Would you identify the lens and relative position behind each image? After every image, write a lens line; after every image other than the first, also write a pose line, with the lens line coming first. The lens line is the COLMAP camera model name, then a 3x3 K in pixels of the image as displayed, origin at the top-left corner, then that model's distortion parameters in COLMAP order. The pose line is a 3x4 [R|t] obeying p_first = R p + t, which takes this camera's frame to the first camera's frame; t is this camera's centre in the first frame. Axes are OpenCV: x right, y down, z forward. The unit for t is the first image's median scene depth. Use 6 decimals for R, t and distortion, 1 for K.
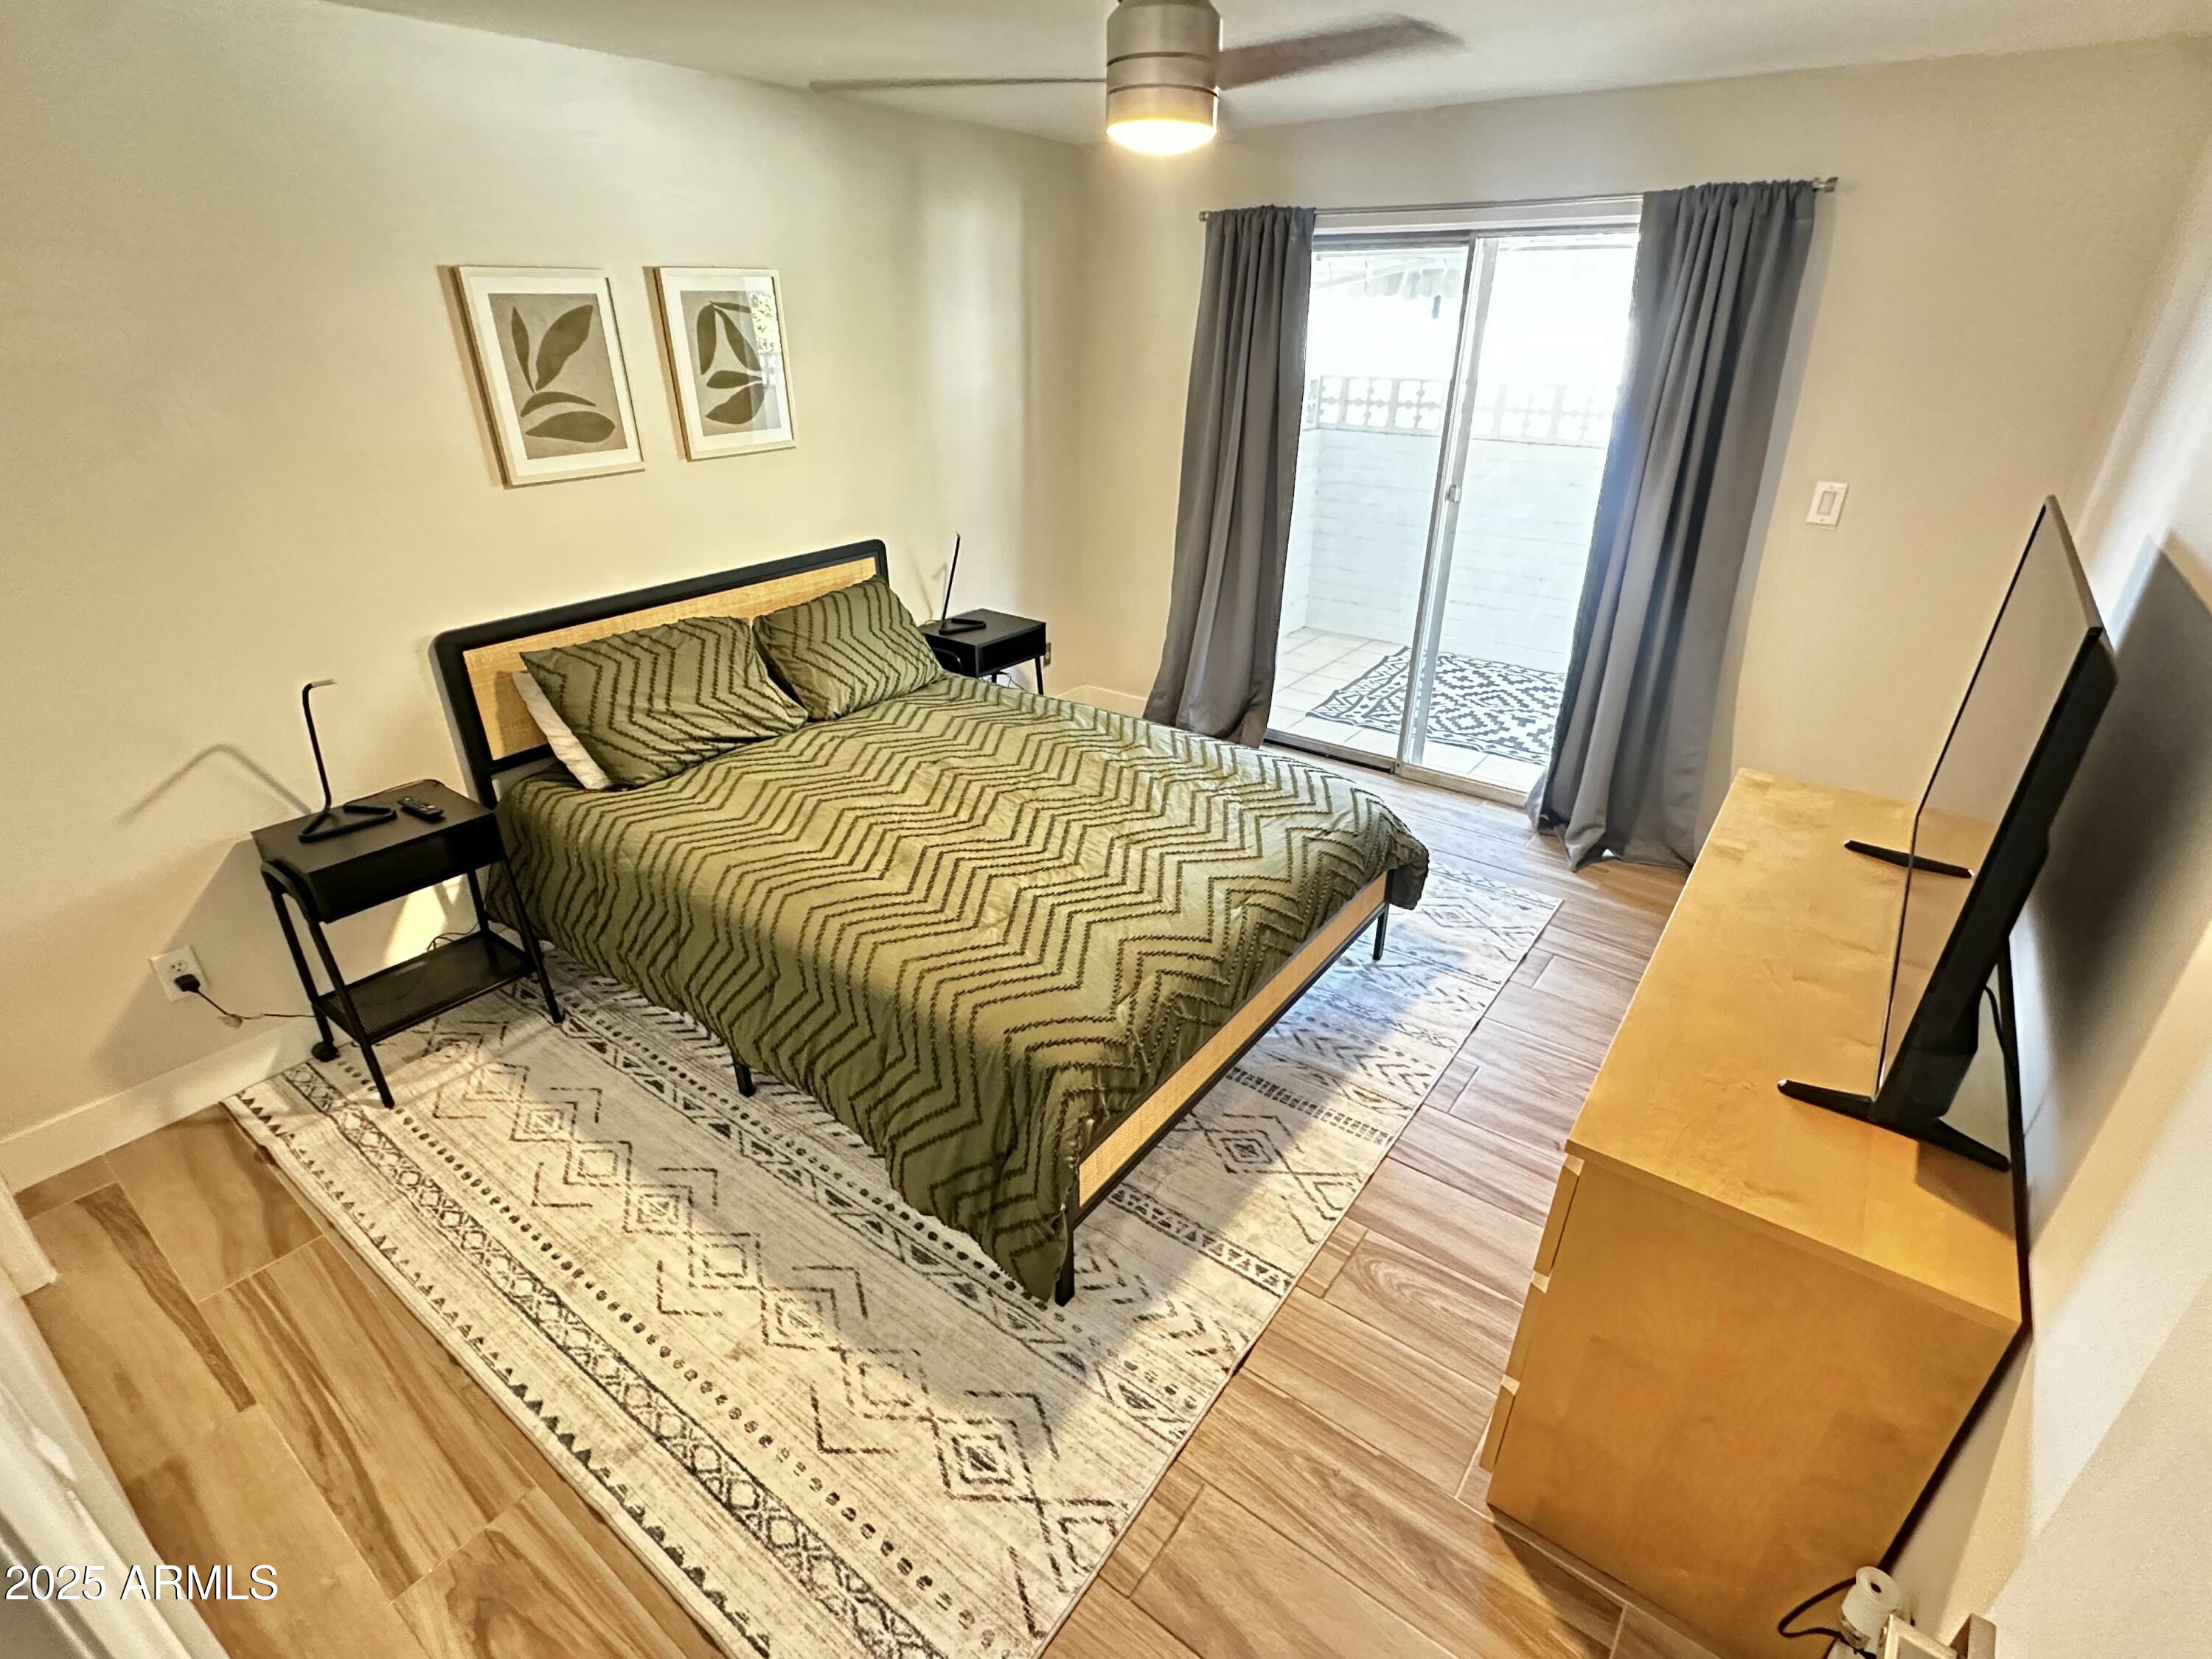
lens RADIAL K [[1071.1, 0, 1106.0], [0, 1071.1, 829.5], [0, 0, 1]] dist [0.001399, 0.001145]
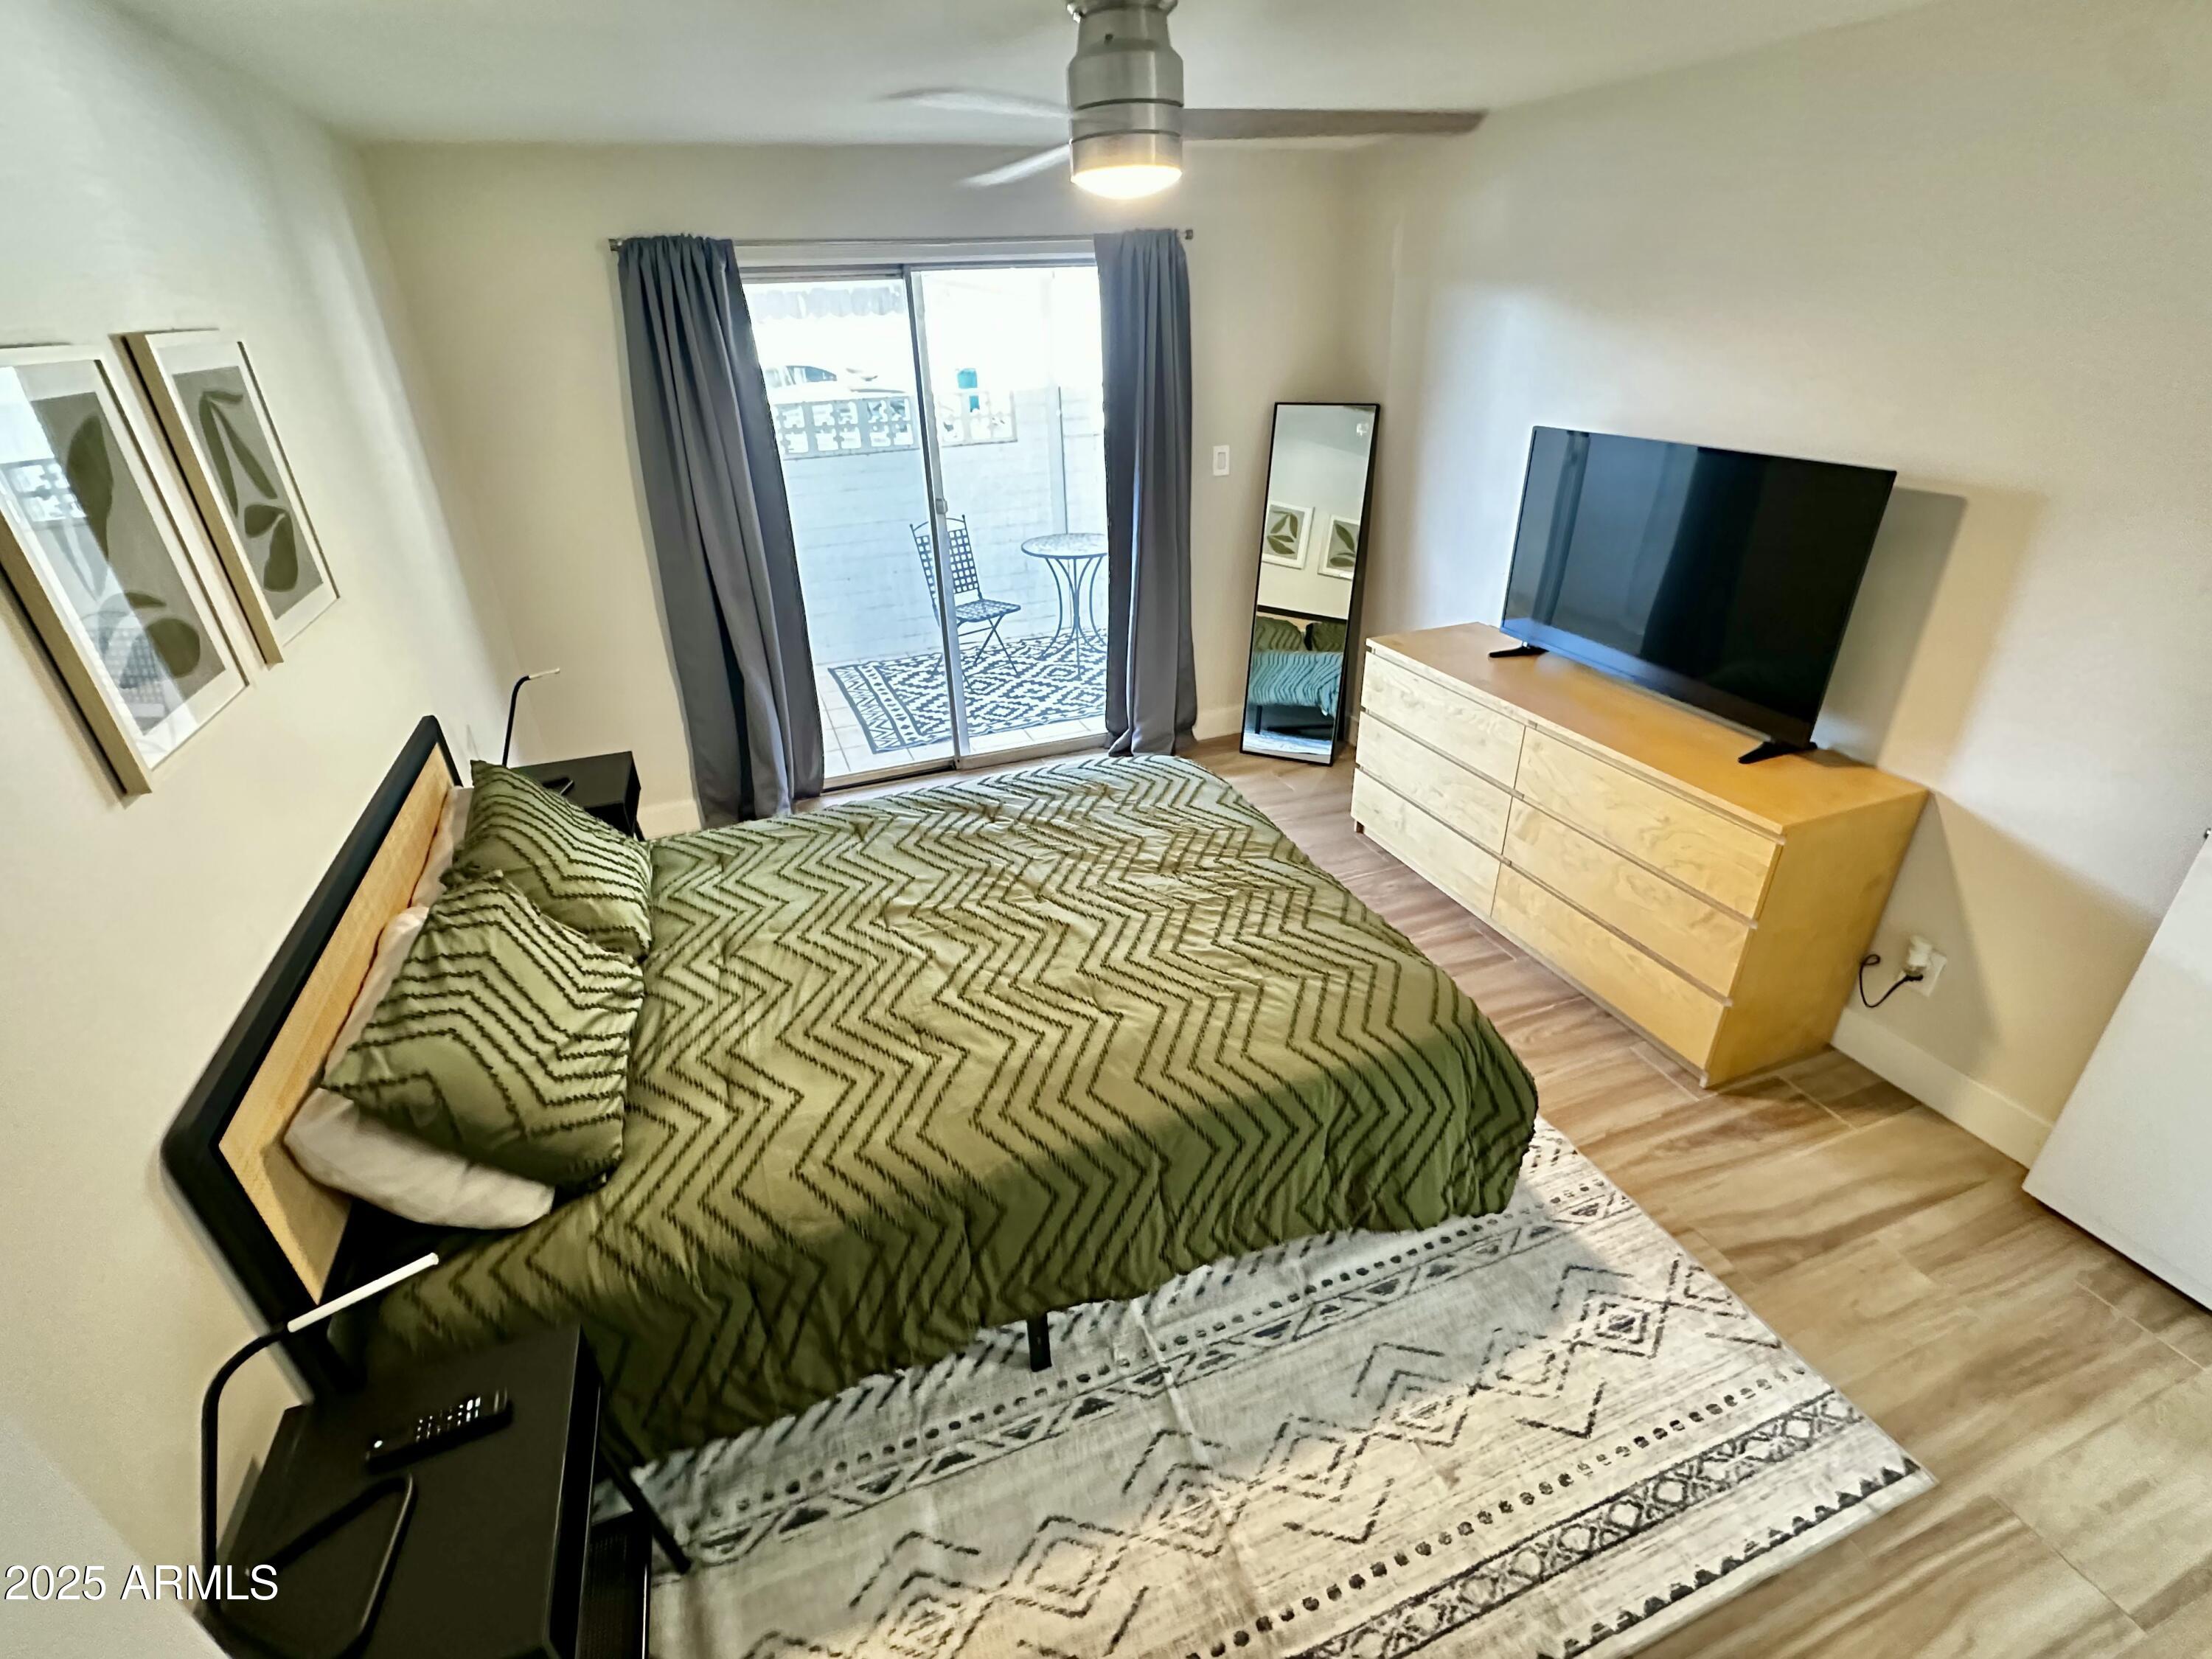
lens RADIAL K [[1007.3, 0, 1106.0], [0, 1007.3, 829.5], [0, 0, 1]] dist [0.000262, -0.001898]
pose [[0.542334, -0.407152, 0.734916, -0.952362], [0.399283, 0.894539, 0.200932, -0.325538], [-0.739220, 0.184467, 0.647708, 0.564392]]
